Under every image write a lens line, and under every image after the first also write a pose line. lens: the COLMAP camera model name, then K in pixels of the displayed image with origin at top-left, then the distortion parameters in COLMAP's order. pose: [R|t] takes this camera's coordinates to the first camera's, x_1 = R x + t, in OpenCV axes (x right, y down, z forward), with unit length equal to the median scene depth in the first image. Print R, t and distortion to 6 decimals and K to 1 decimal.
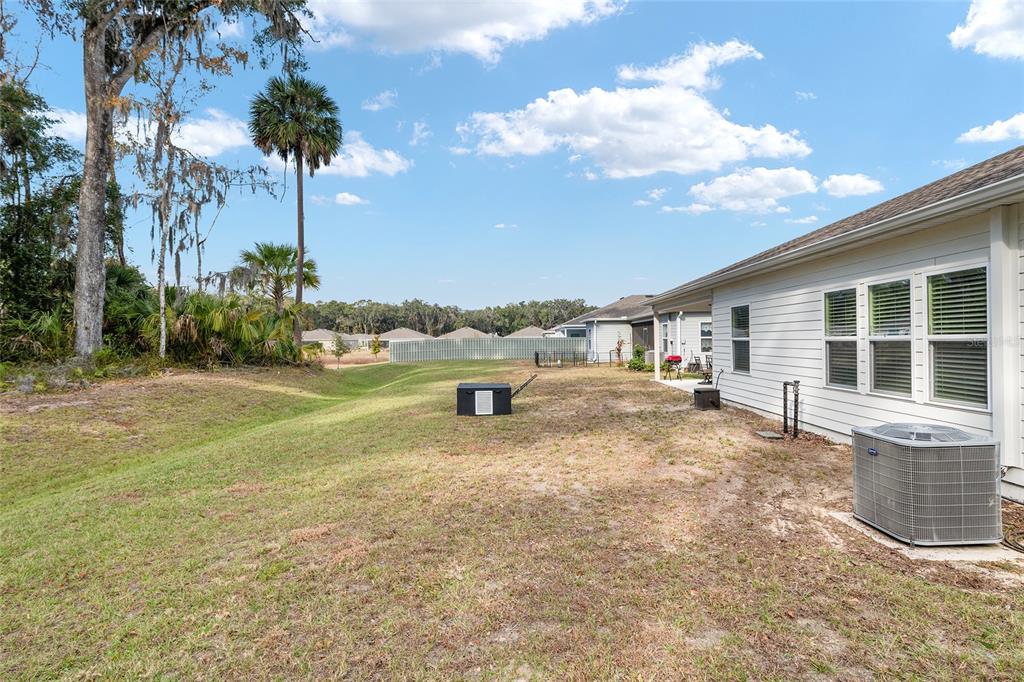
lens RADIAL K [[523.6, 0, 515.8], [0, 523.6, 340.2], [0, 0, 1]] dist [0.005800, -0.000022]
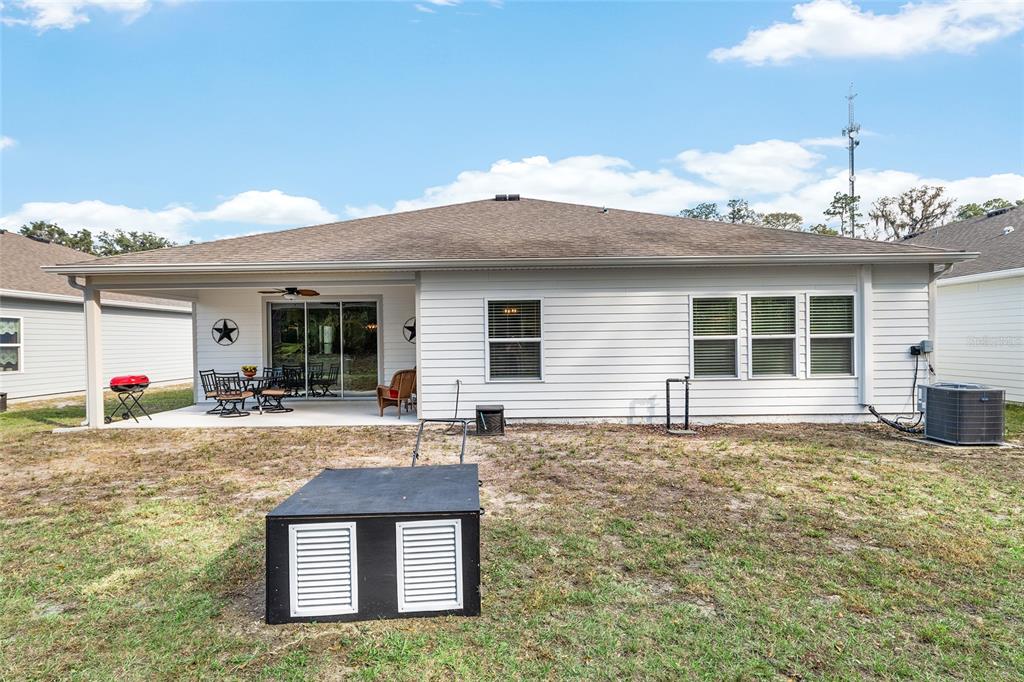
lens RADIAL K [[523.6, 0, 515.8], [0, 523.6, 340.2], [0, 0, 1]] dist [0.005800, -0.000022]
pose [[-0.055828, 0.014779, 0.998331, -0.585445], [0.012126, 0.999827, -0.014123, 0.015302], [-0.998367, 0.011317, -0.055998, 1.606255]]
